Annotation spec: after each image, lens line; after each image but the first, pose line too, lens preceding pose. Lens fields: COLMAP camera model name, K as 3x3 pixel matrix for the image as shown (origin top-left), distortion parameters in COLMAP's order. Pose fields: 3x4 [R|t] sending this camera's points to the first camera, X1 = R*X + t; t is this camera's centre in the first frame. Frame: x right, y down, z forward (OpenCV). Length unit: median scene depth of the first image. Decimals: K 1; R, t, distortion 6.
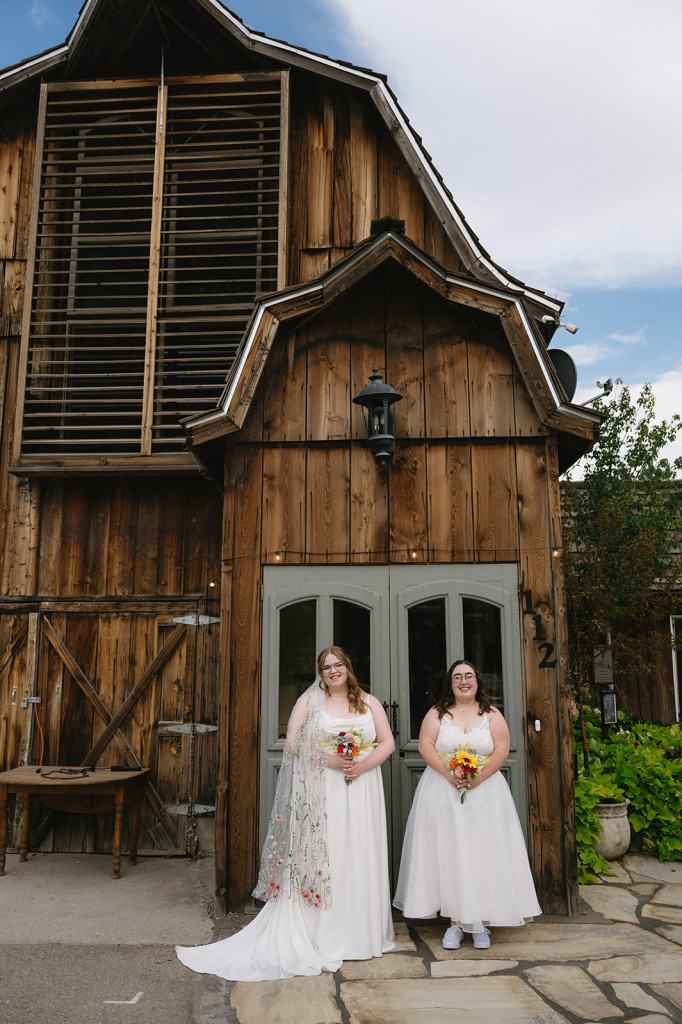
lens RADIAL K [[888.1, 0, 341.0], [0, 888.1, 512.0], [0, 0, 1]] dist [-0.003009, -0.004820]
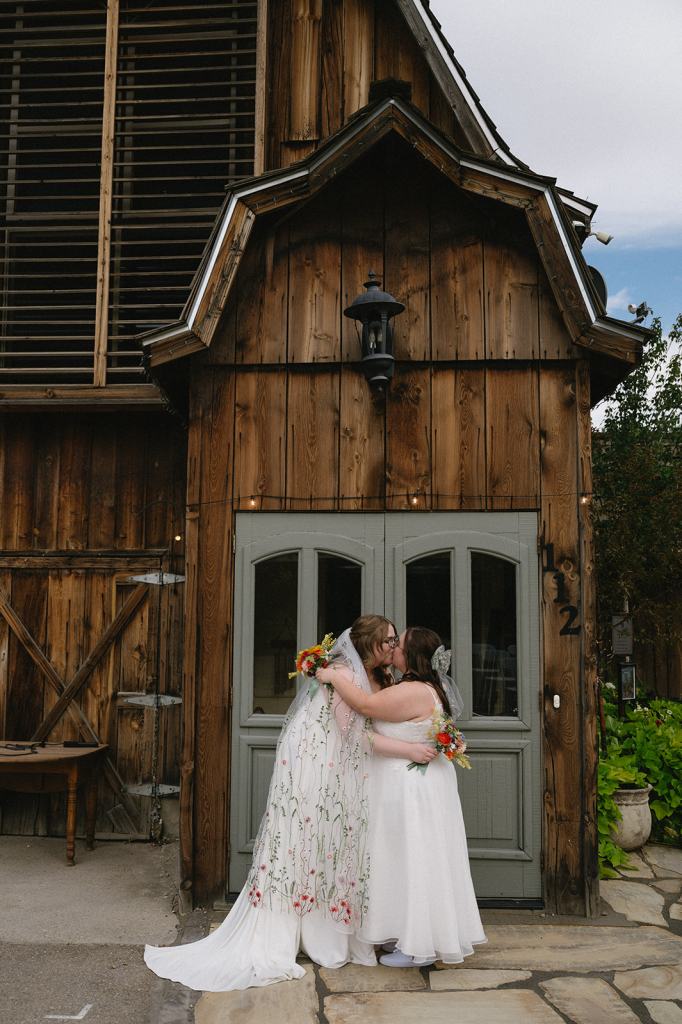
lens RADIAL K [[1383.3, 0, 341.0], [0, 1383.3, 512.0], [0, 0, 1]] dist [-0.006161, -0.038759]
pose [[0.999952, 0.009777, -0.000783, 0.014087], [-0.009650, 0.994959, 0.099822, -0.074004], [0.001755, -0.099809, 0.995005, -0.316318]]
